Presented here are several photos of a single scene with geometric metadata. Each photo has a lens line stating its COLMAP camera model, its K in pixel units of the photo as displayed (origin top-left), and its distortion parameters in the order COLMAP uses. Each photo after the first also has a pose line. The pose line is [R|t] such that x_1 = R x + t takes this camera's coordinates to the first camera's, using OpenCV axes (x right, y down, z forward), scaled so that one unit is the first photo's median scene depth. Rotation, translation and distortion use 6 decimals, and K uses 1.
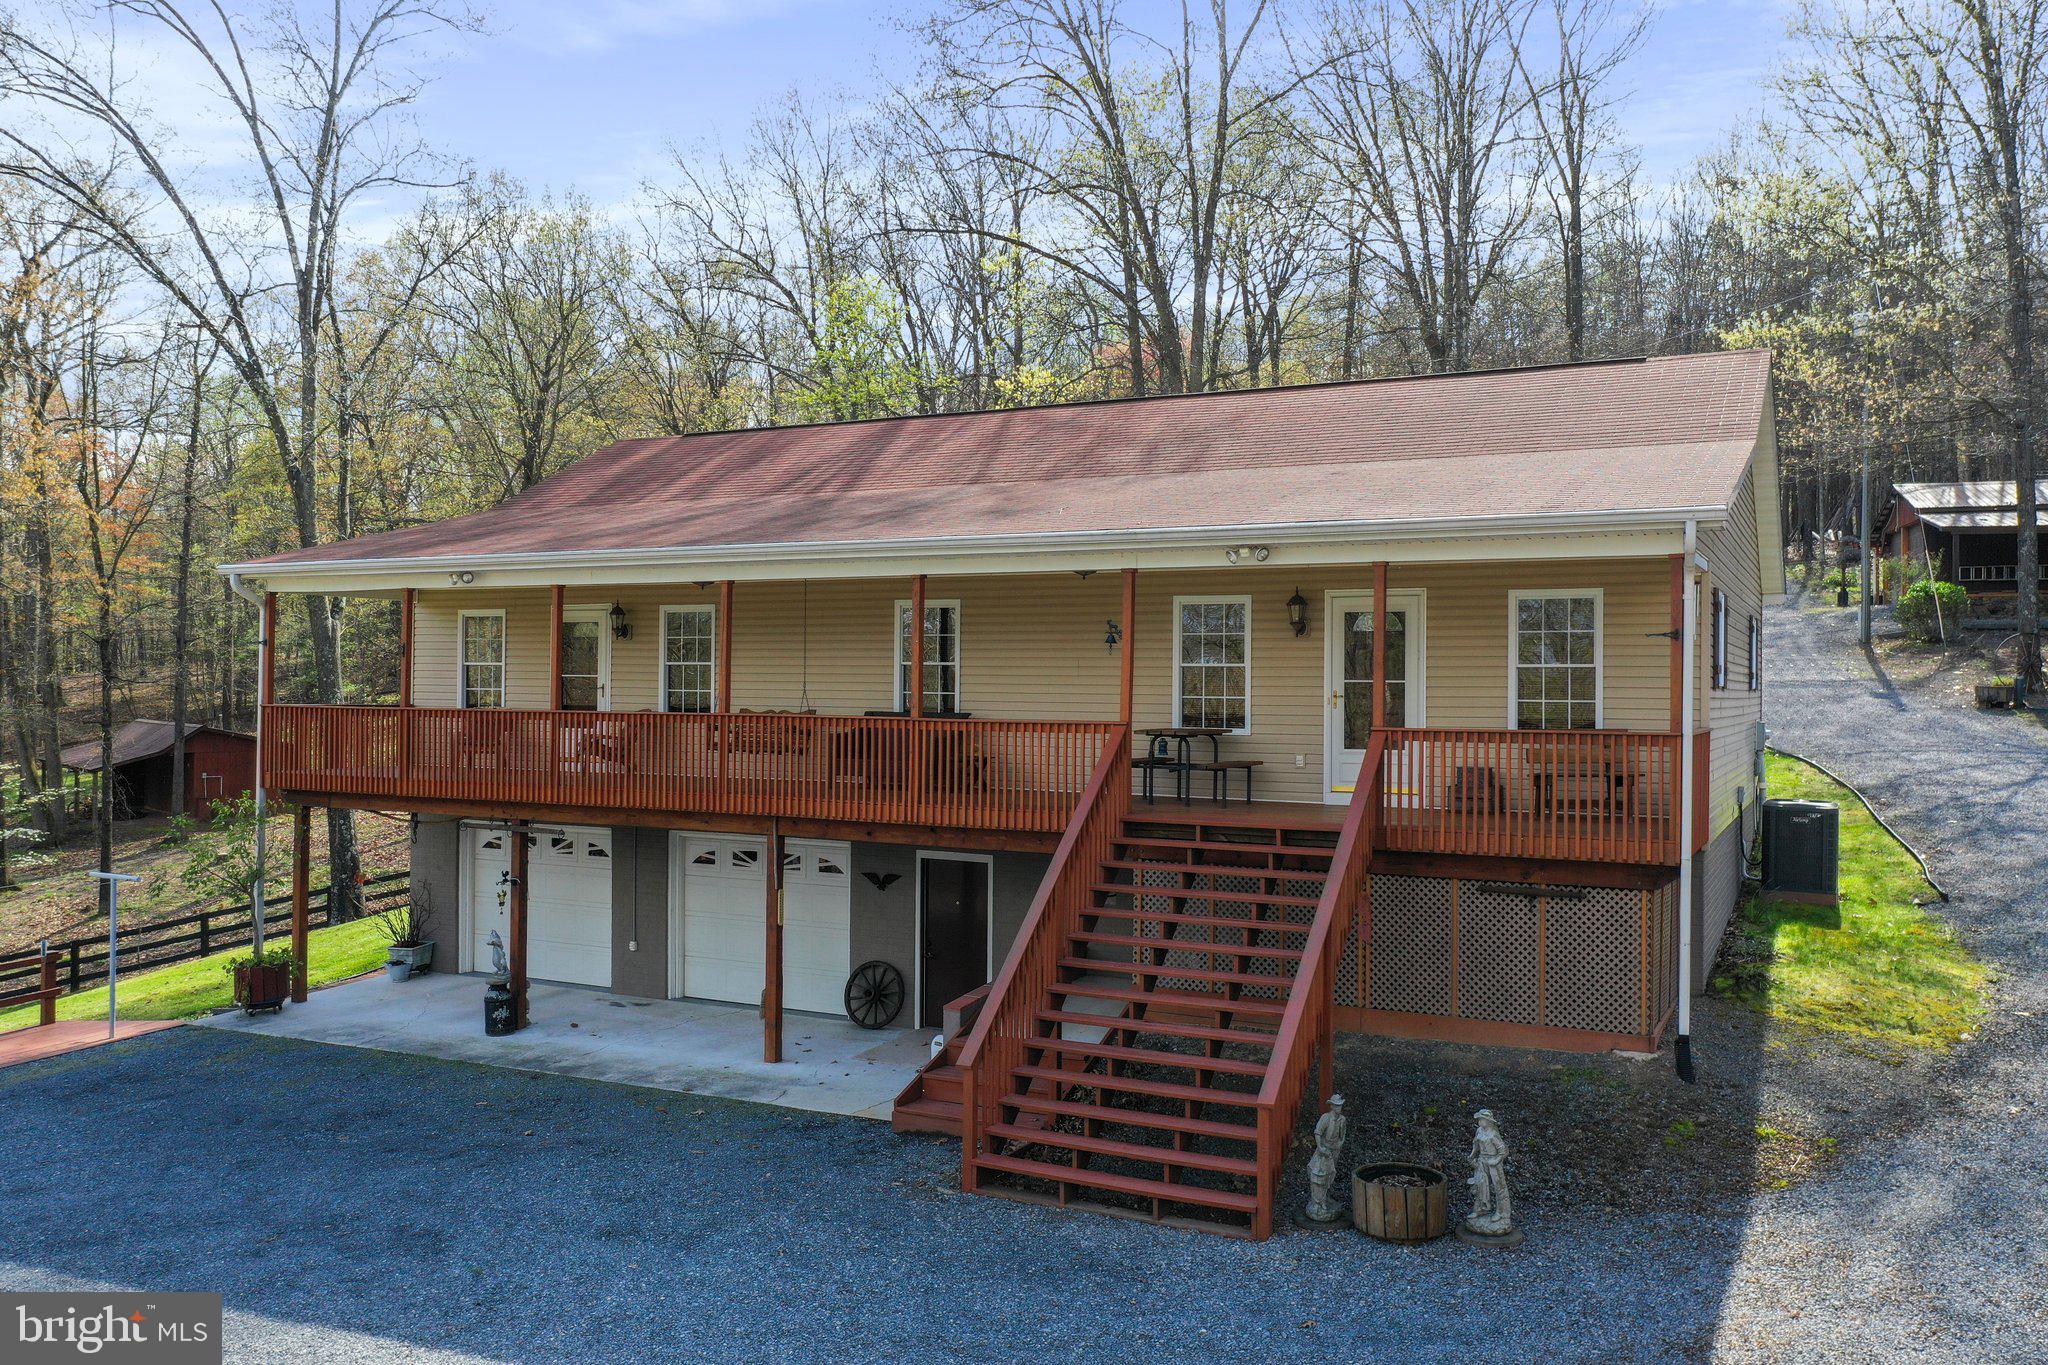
lens RADIAL K [[1614.6, 0, 1022.0], [0, 1614.6, 679.6], [0, 0, 1]] dist [-0.010069, 0.001605]
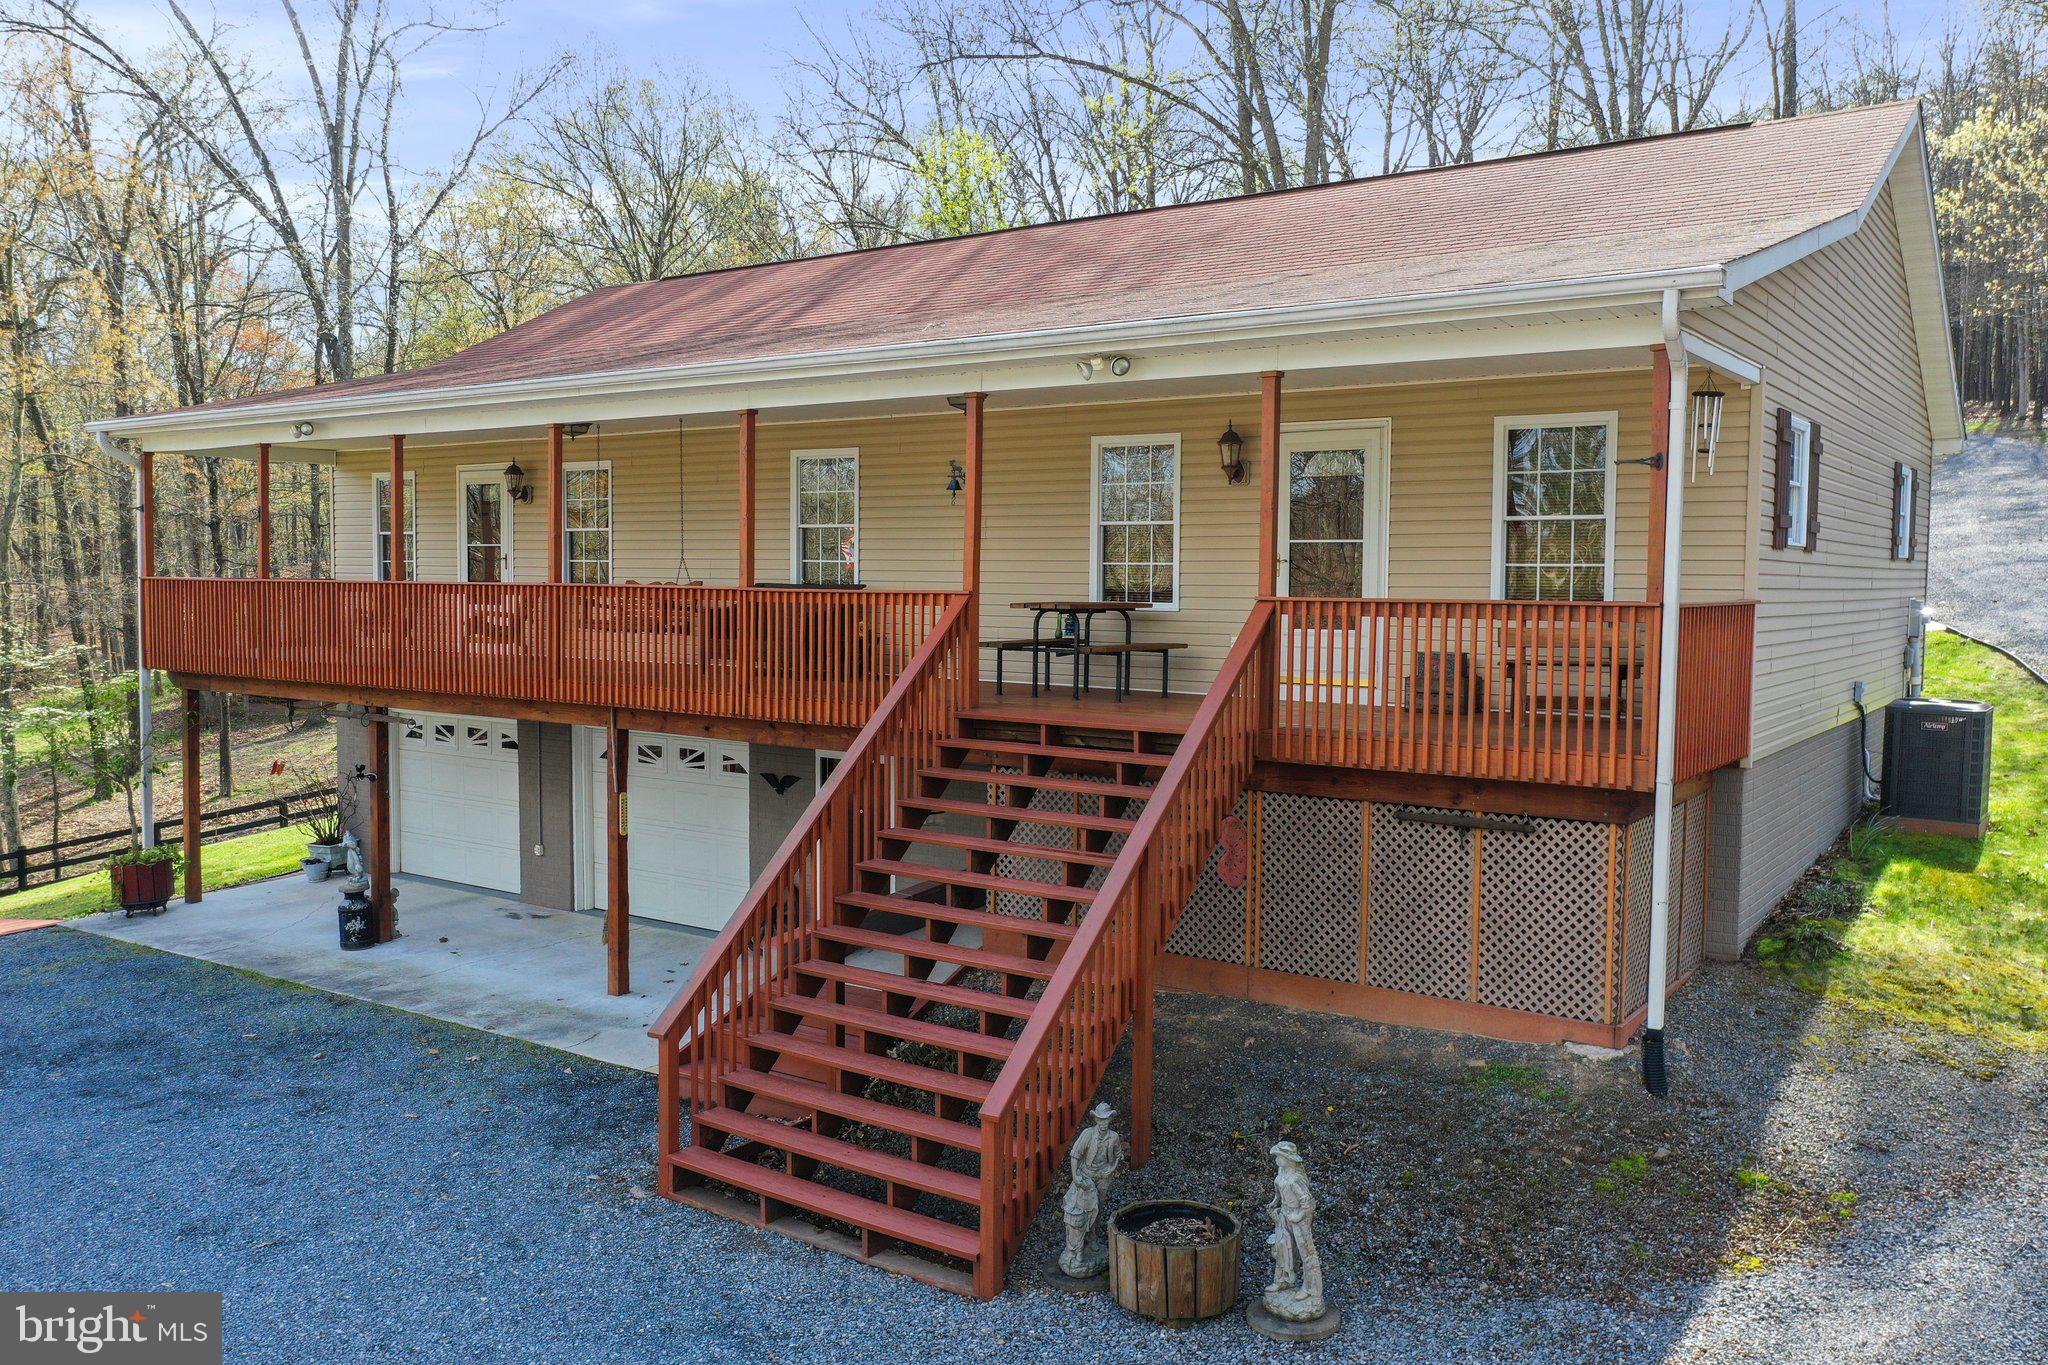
lens RADIAL K [[1611.1, 0, 1020.1], [0, 1611.1, 676.7], [0, 0, 1]] dist [-0.010319, 0.003398]
pose [[0.990013, 0.008551, -0.140719, 0.201512], [0.000751, 0.997824, 0.065922, 0.016462], [0.140977, -0.065370, 0.987852, 0.235483]]
